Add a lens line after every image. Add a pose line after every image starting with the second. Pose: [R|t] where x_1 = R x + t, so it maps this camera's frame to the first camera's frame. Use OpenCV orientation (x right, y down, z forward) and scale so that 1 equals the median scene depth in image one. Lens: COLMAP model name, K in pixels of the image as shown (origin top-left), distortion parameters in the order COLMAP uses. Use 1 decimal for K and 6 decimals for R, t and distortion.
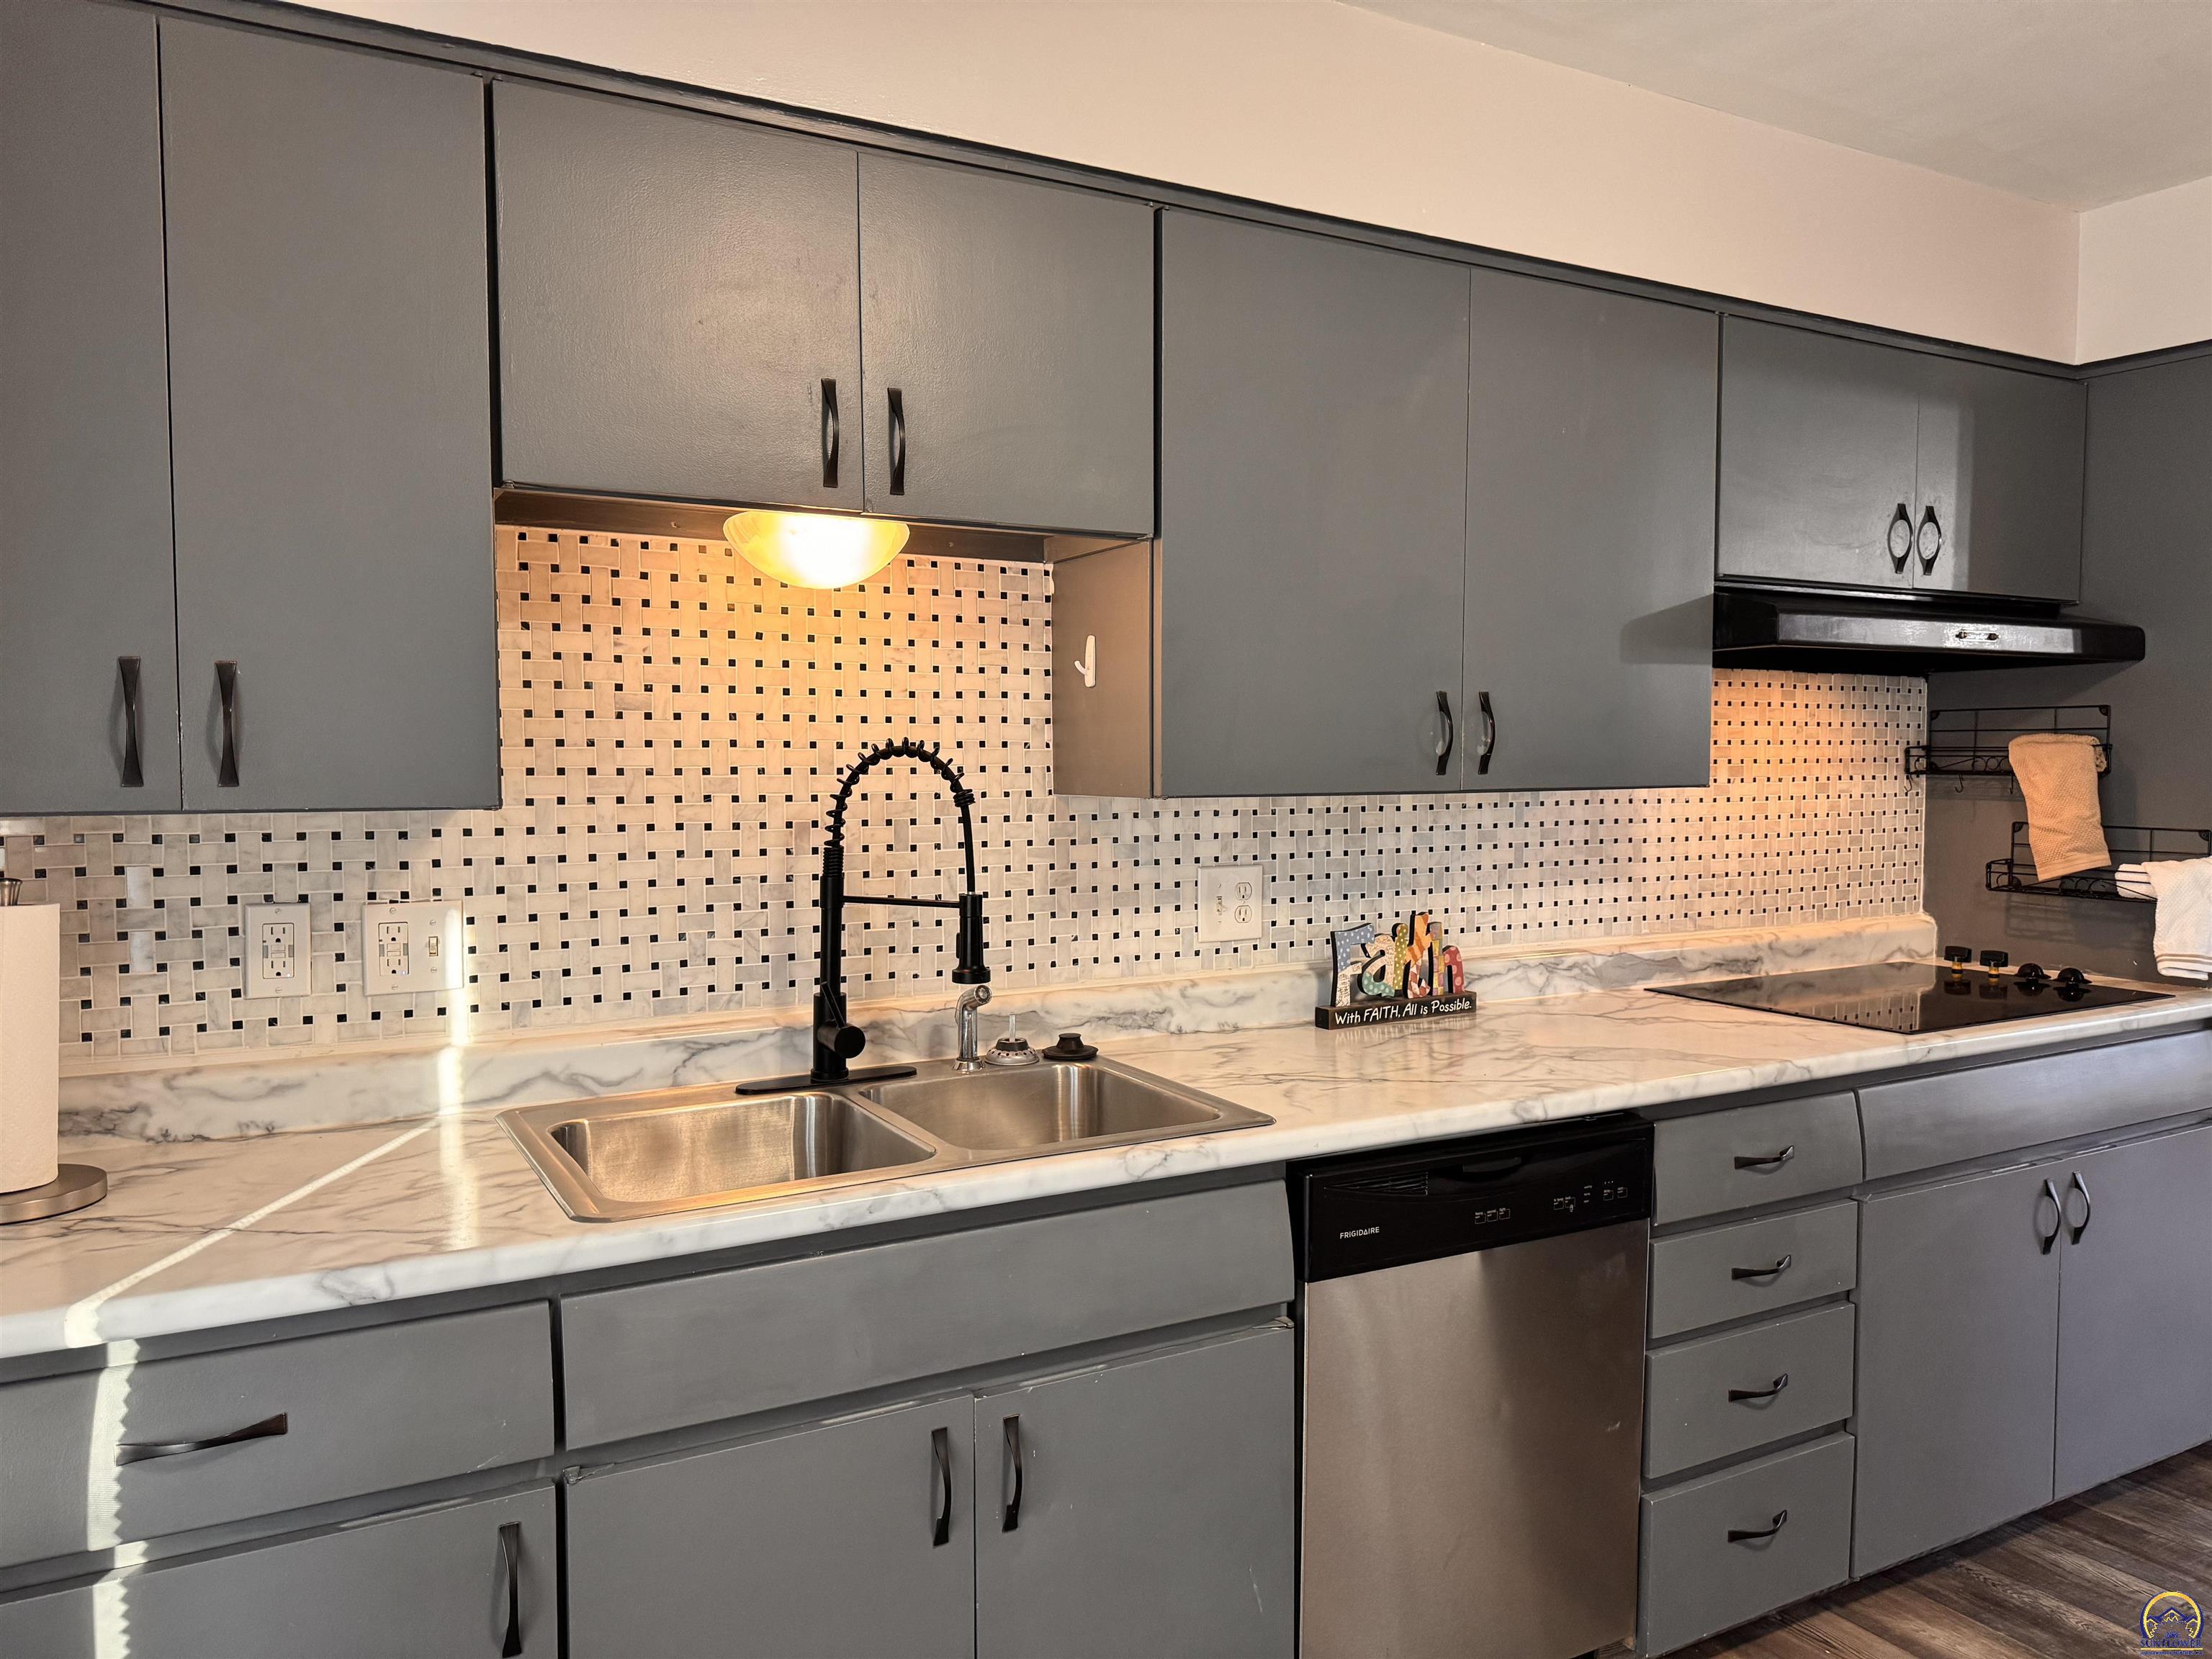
lens RADIAL K [[1536.1, 0, 1099.3], [0, 1536.1, 832.9], [0, 0, 1]] dist [0.095713, -0.129263]
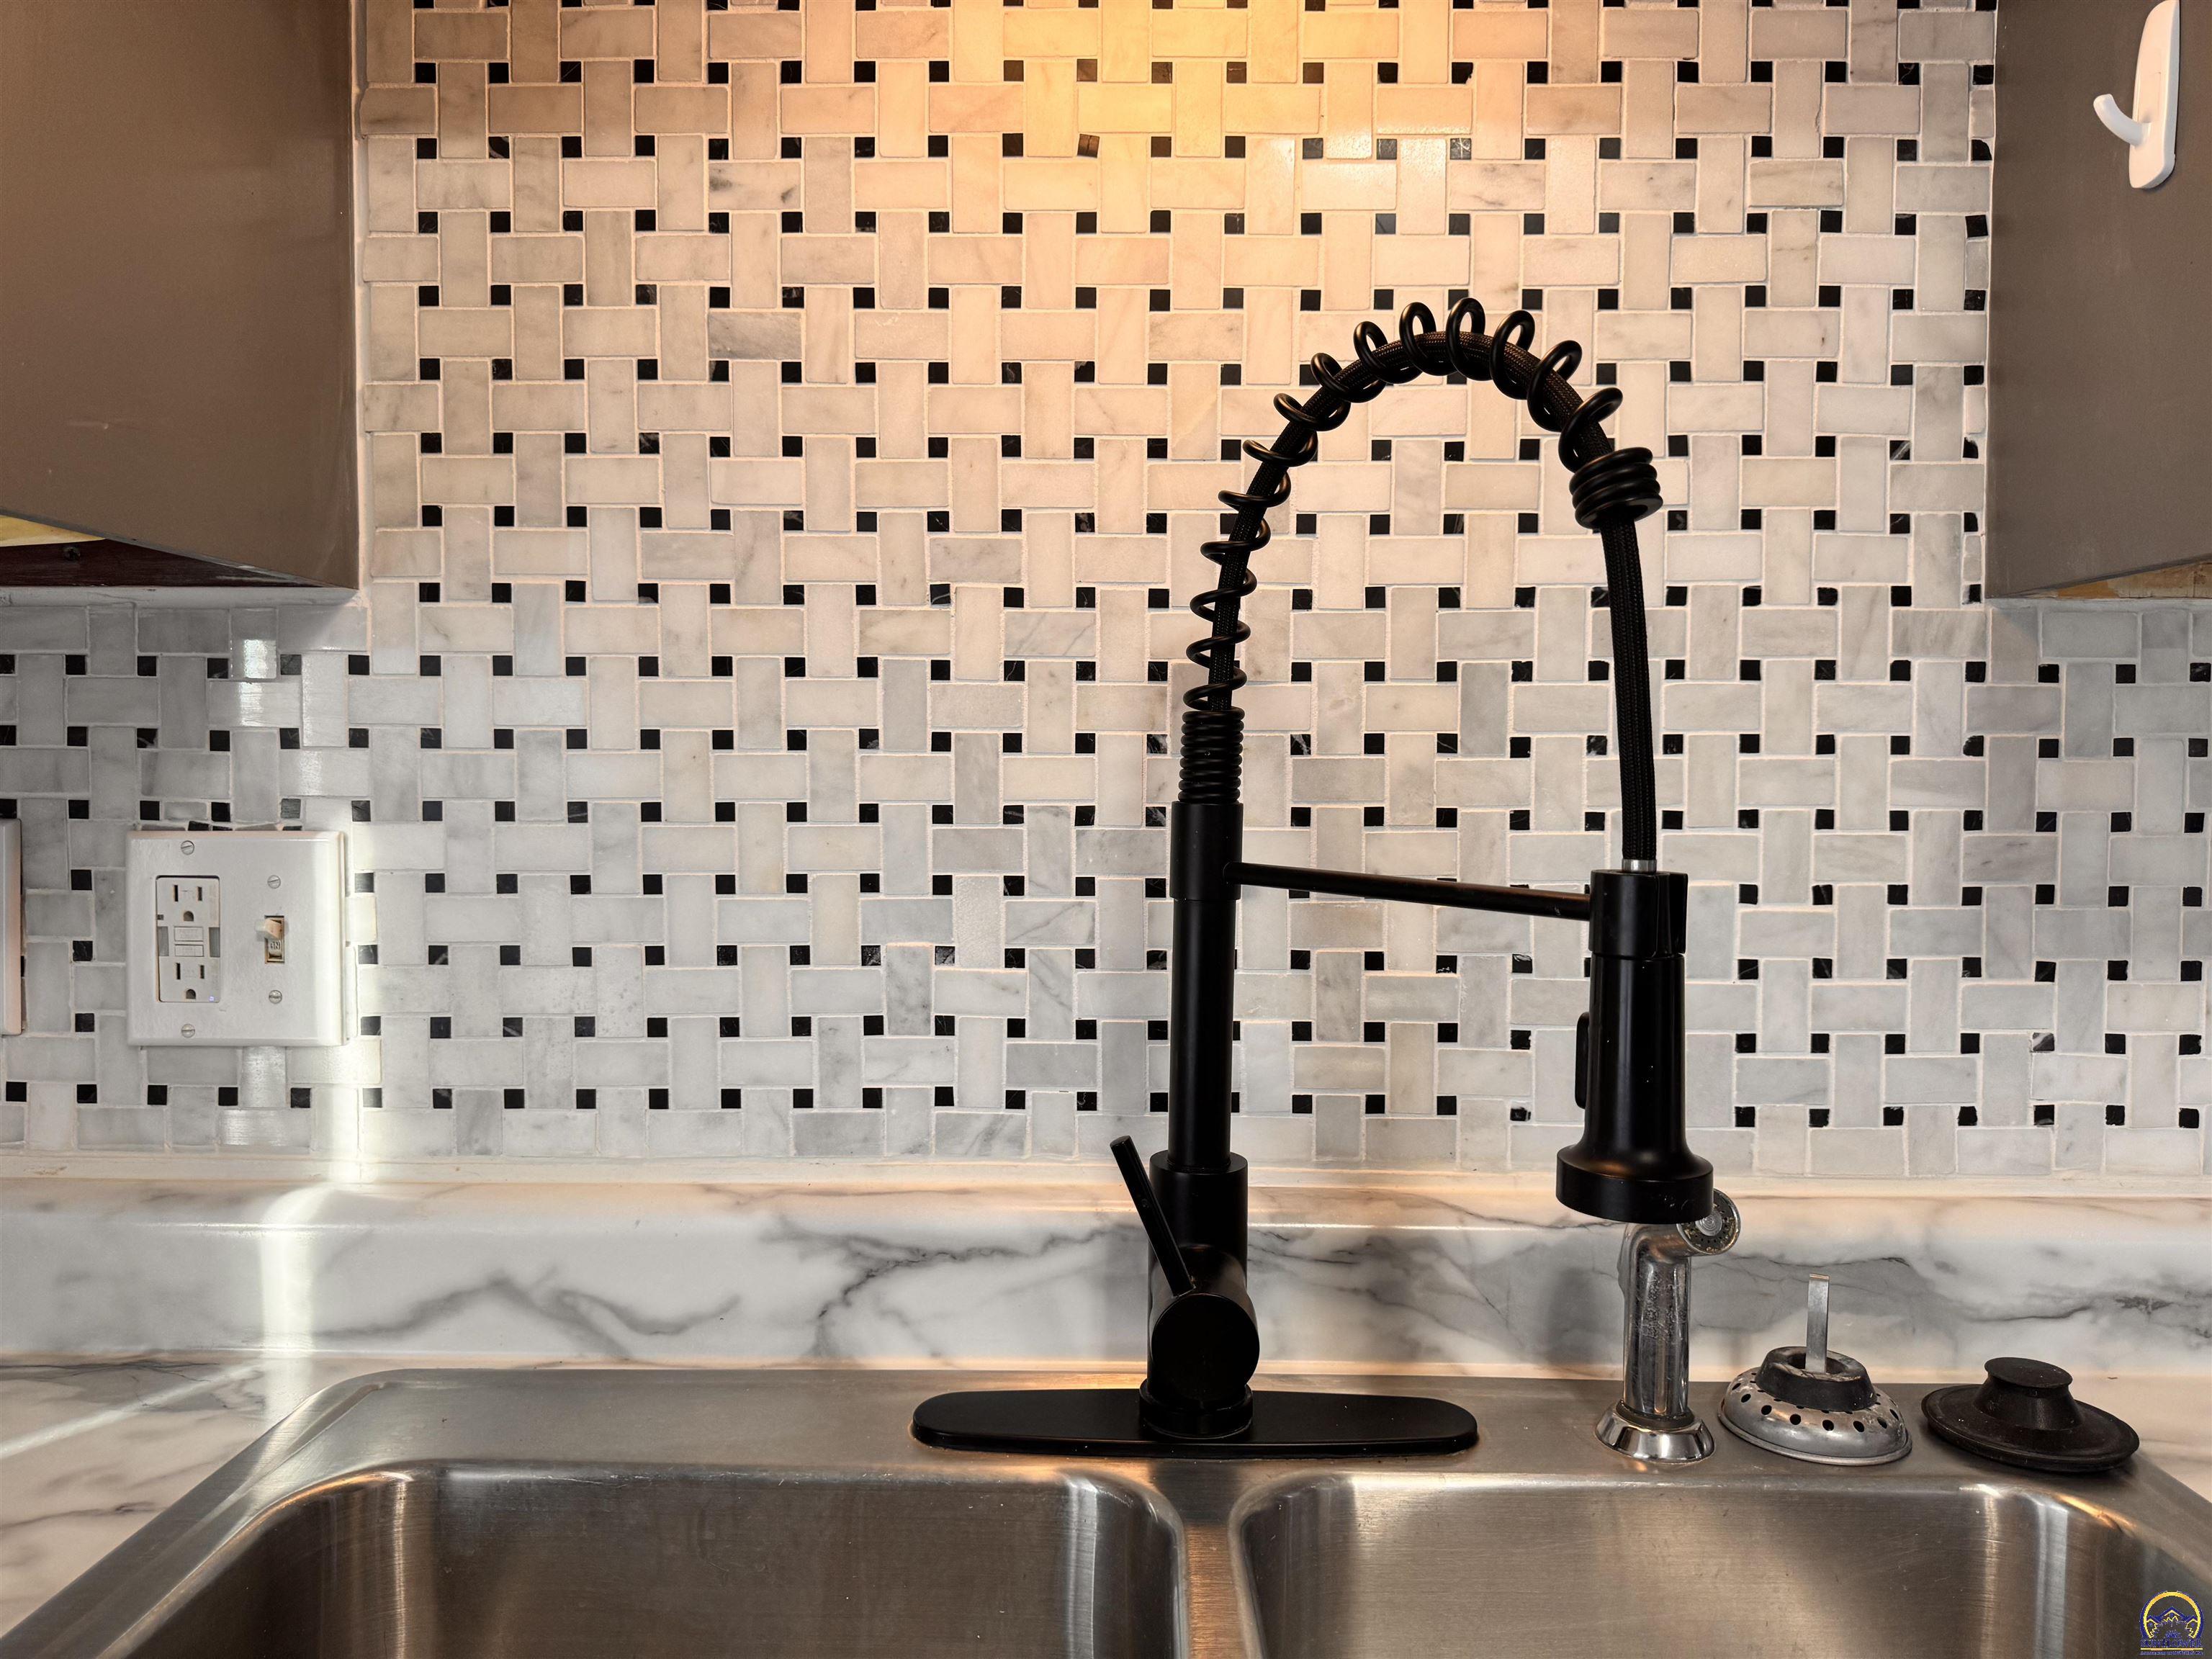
lens RADIAL K [[1536.1, 0, 1099.3], [0, 1536.1, 832.9], [0, 0, 1]] dist [0.095713, -0.129263]
pose [[0.872916, 0.028064, -0.487062, -0.034631], [-0.033672, 0.999429, -0.002763, 0.035640], [0.486707, 0.018812, 0.873363, 0.688139]]
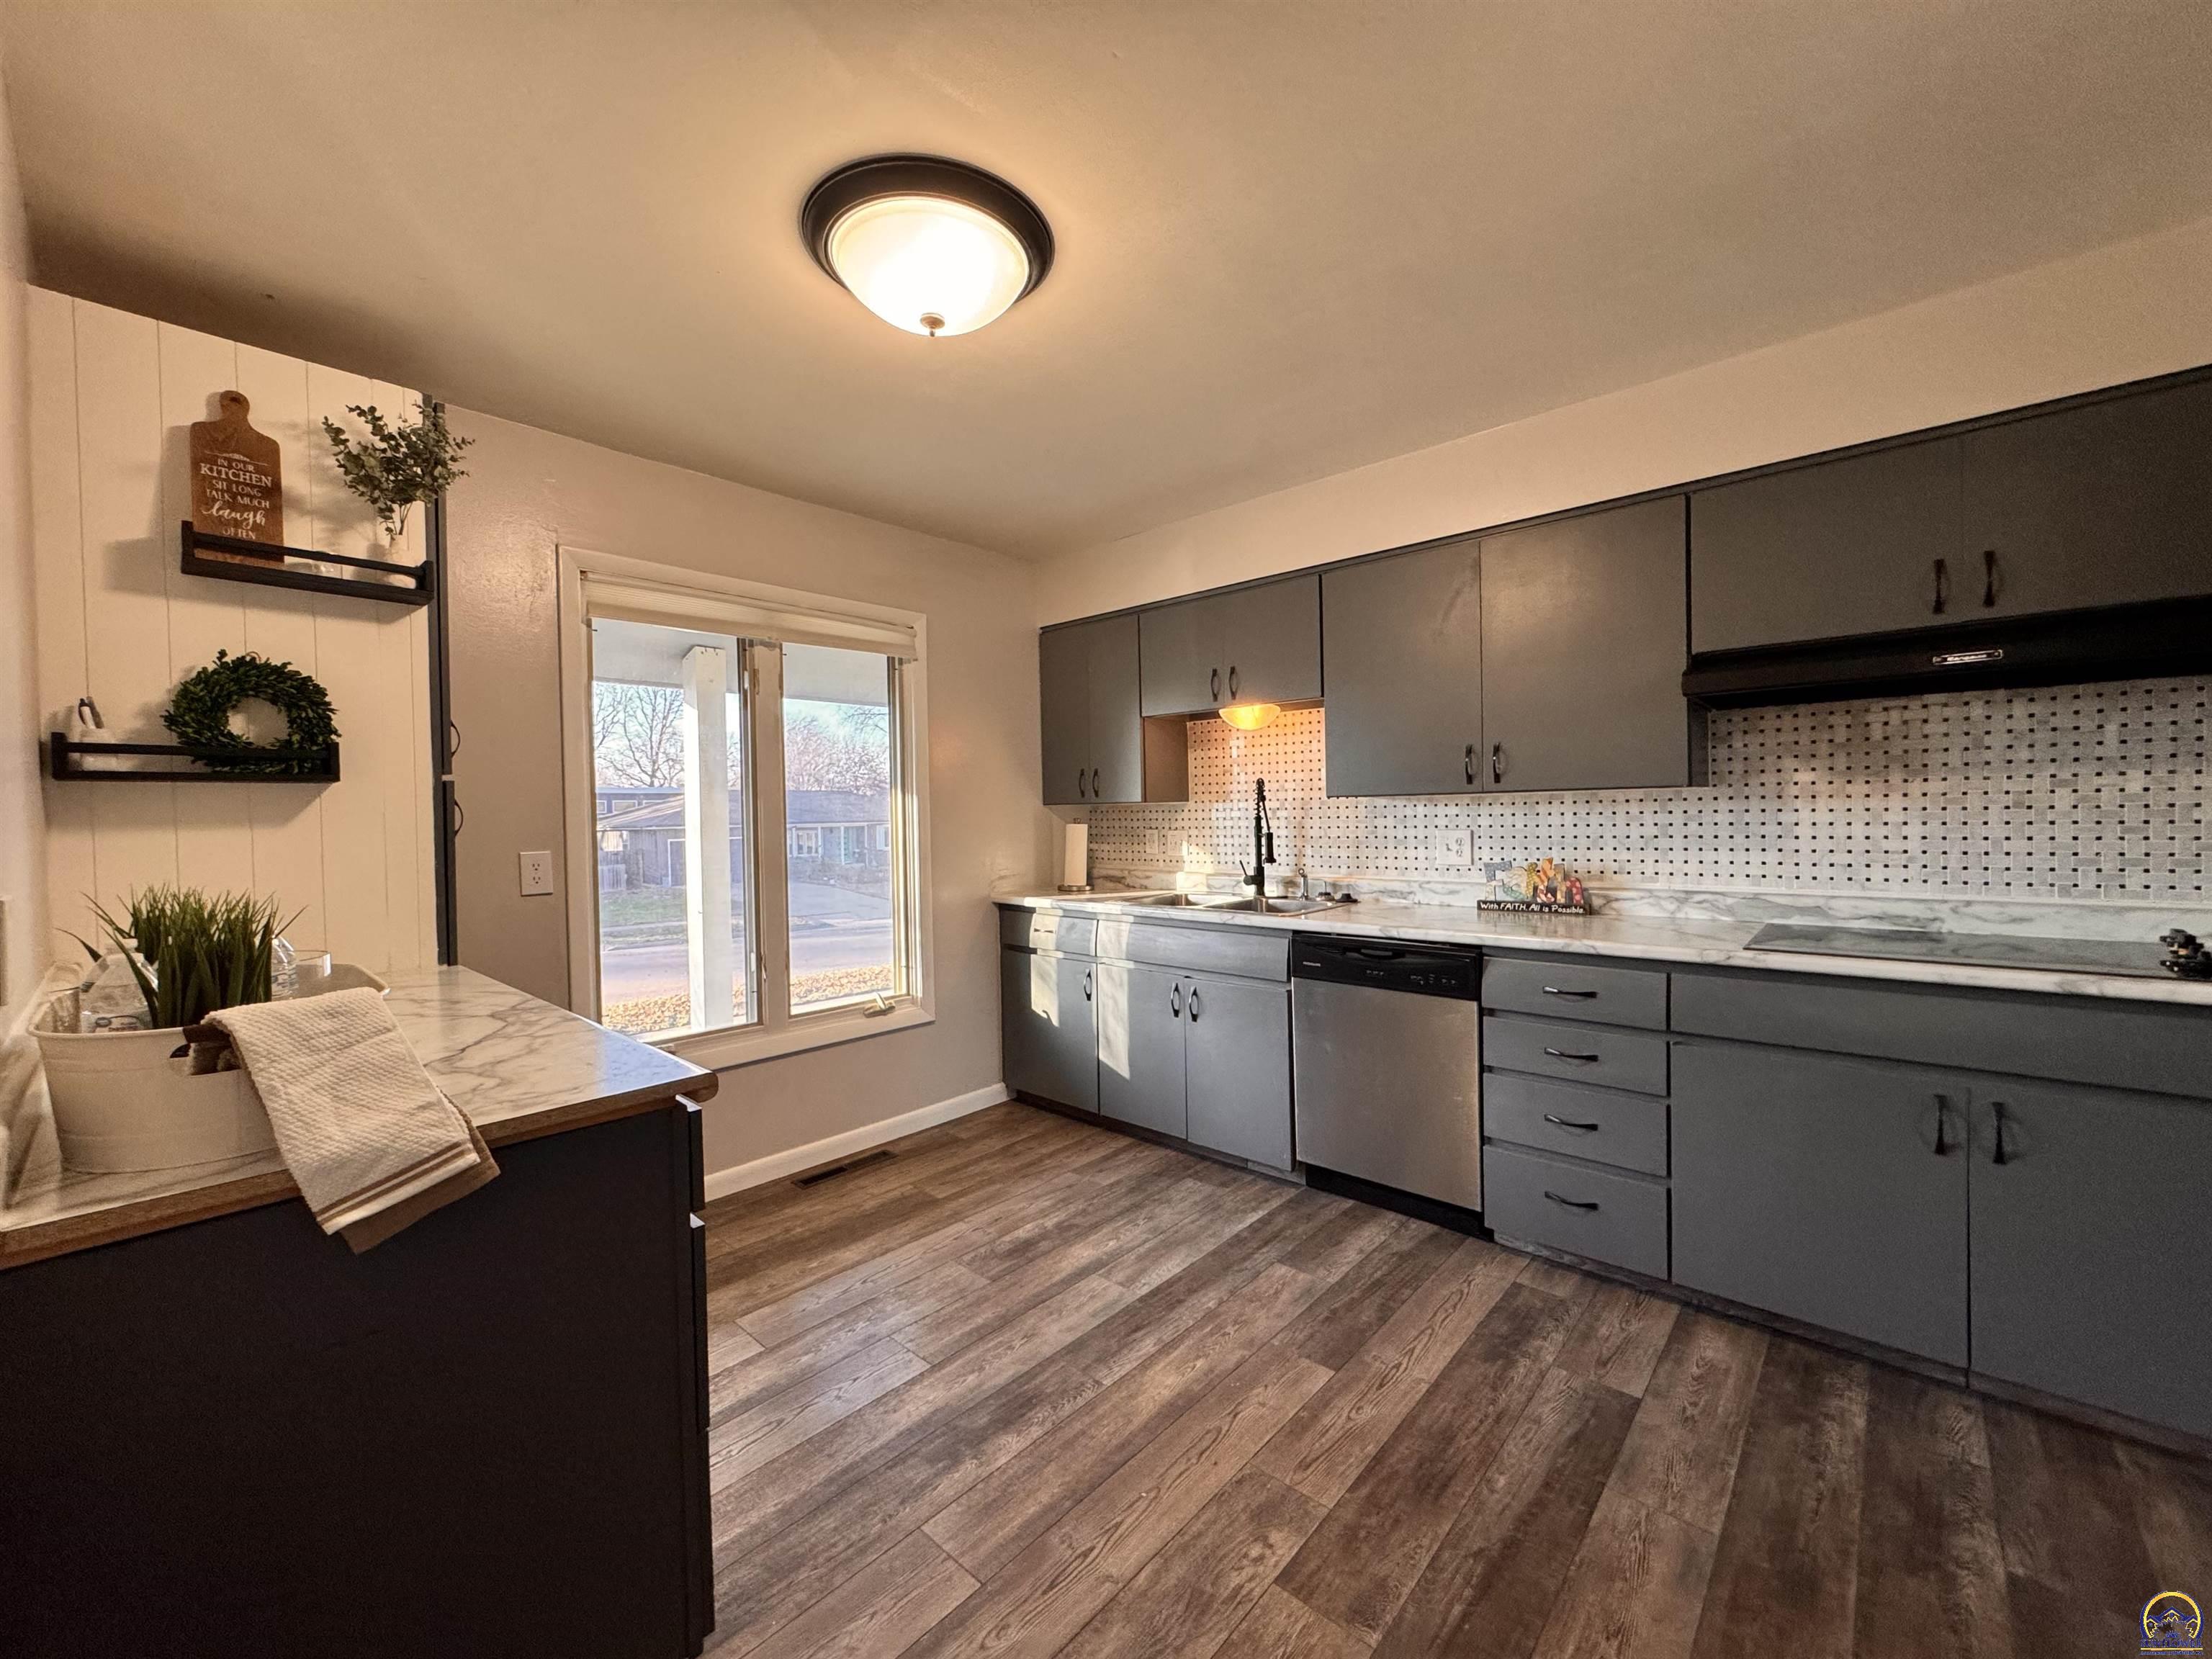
lens RADIAL K [[876.7, 0, 1103.4], [0, 876.7, 831.2], [0, 0, 1]] dist [-0.006291, 0.000576]
pose [[0.332096, 0.018524, -0.943064, 1.271512], [-0.025206, 0.999624, 0.010758, 0.026765], [0.942909, 0.020198, 0.332438, 0.162730]]
